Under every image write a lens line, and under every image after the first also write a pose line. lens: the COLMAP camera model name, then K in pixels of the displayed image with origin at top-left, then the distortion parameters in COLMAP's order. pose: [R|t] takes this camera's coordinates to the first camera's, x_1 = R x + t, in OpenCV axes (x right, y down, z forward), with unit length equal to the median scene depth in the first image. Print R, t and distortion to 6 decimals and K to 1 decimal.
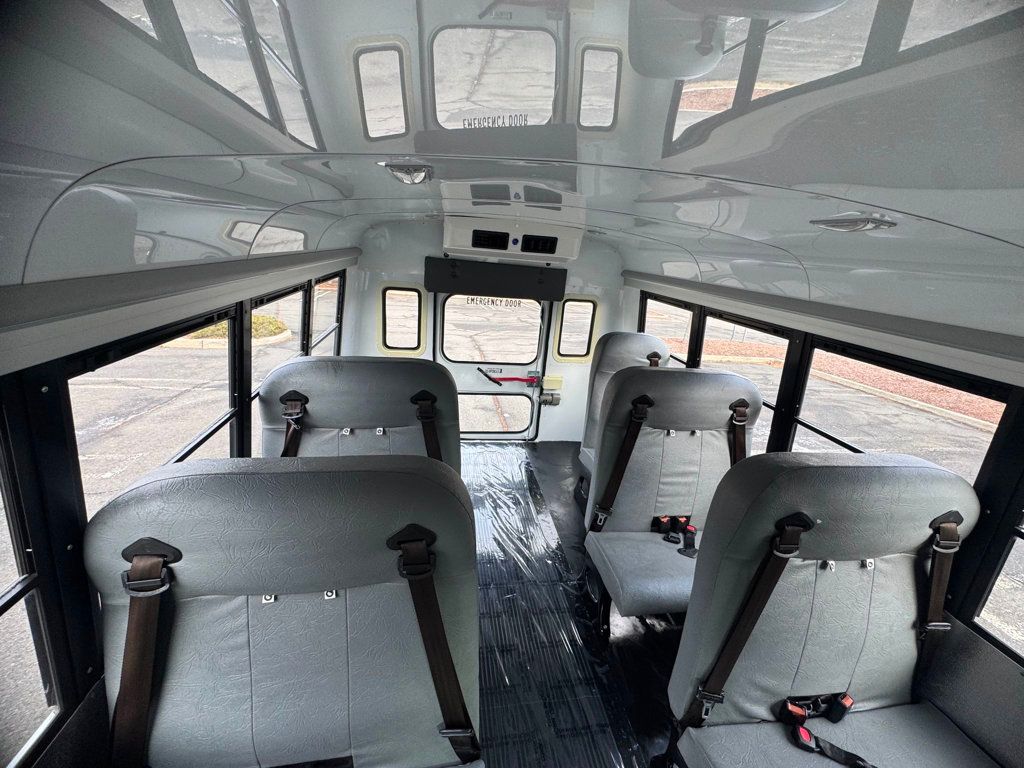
lens RADIAL K [[407.3, 0, 509.6], [0, 407.3, 378.4], [0, 0, 1]] dist [0.004111, -0.001393]
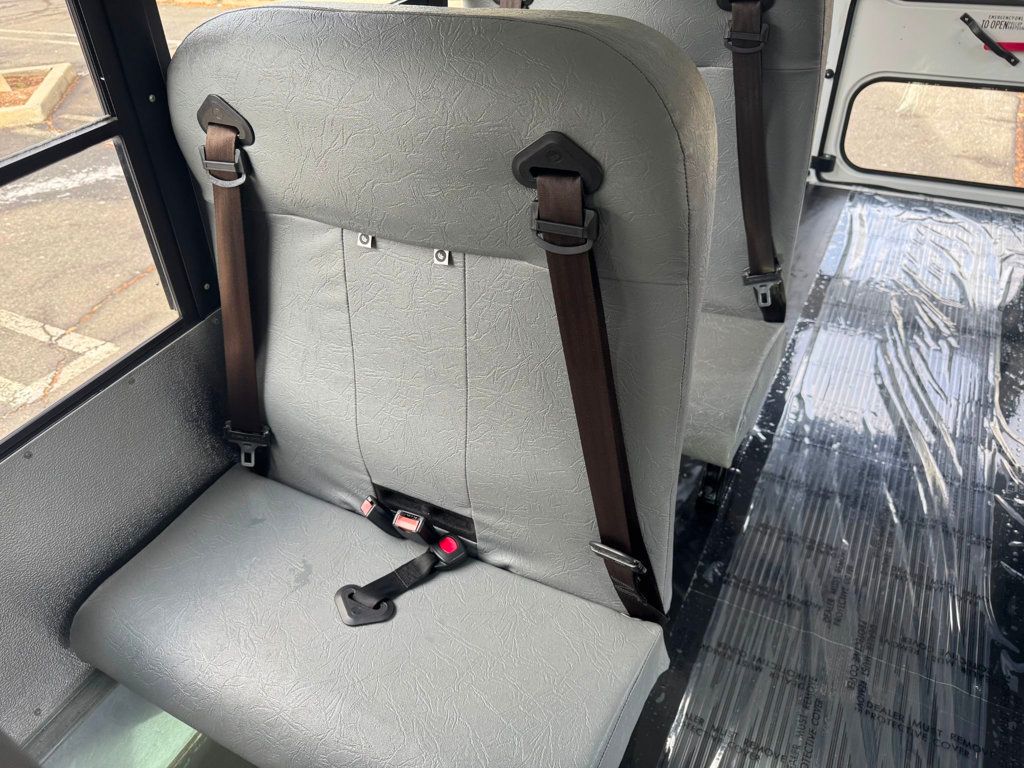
lens RADIAL K [[720.2, 0, 506.3], [0, 720.2, 392.6], [0, 0, 1]] dist [0.049452, -0.051690]
pose [[0.789609, 0.287201, -0.542249, 0.084703], [-0.070532, 0.920326, 0.384741, 0.098007], [0.609544, -0.265549, 0.746954, 0.072970]]
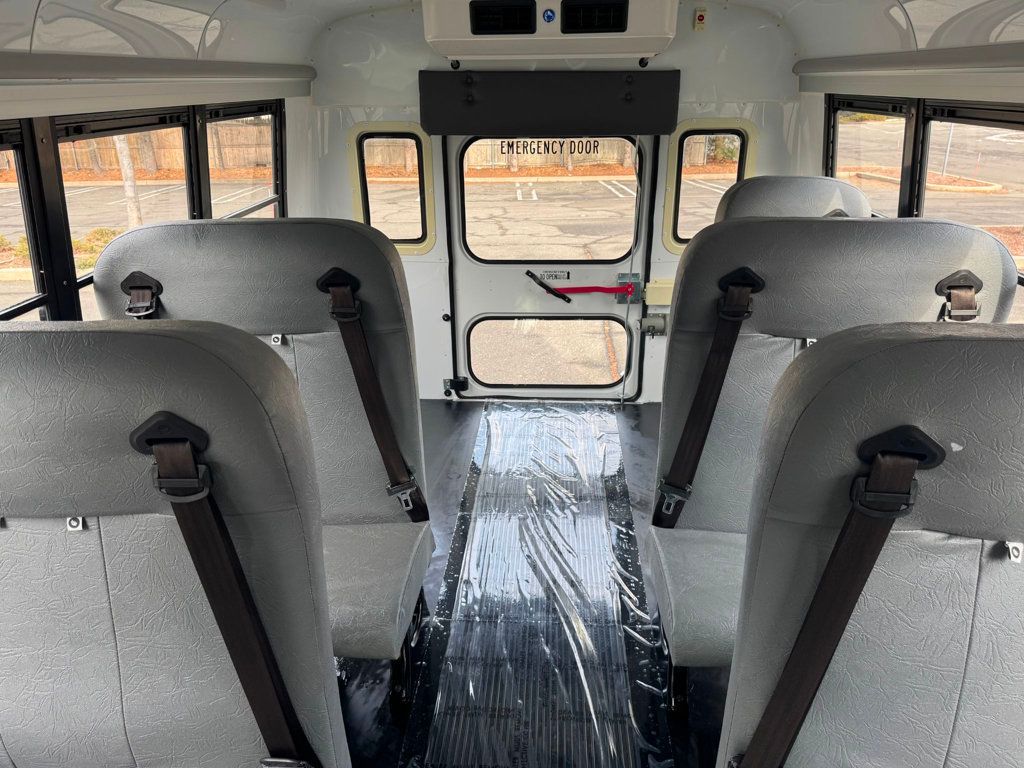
lens RADIAL K [[720.2, 0, 509.0], [0, 720.2, 378.2], [0, 0, 1]] dist [0.049452, -0.051690]
pose [[0.972106, -0.004343, -0.234500, 0.167756], [0.019461, 0.997875, 0.062191, 0.076996], [0.233731, -0.065020, 0.970125, 0.014230]]
